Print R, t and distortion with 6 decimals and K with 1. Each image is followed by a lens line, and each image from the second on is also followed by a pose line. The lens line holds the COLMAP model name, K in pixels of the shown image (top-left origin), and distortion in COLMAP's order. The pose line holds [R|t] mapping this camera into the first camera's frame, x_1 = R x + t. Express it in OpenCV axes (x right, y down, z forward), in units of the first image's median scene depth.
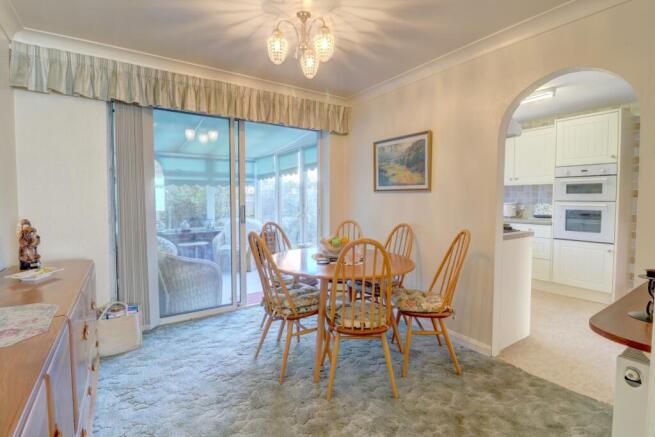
lens RADIAL K [[309.8, 0, 328.7], [0, 309.8, 214.1], [0, 0, 1]] dist [-0.029910, -0.002360]
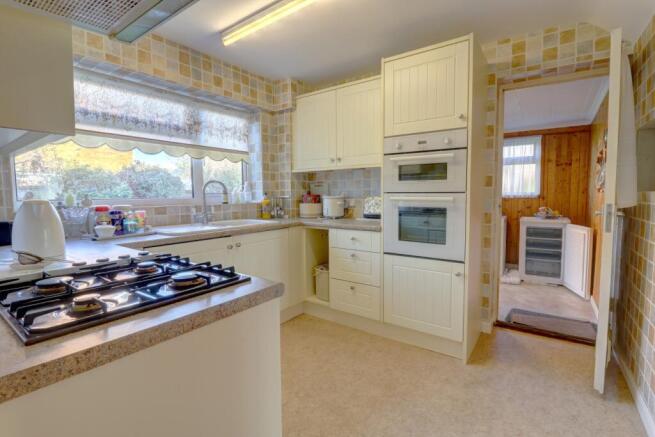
lens RADIAL K [[309.8, 0, 327.8], [0, 309.8, 219.0], [0, 0, 1]] dist [-0.029910, -0.002360]
pose [[0.934909, -0.040880, 0.352526, 0.414158], [0.028154, 0.998756, 0.041155, -0.019361], [-0.353770, -0.028551, 0.934897, 0.452182]]
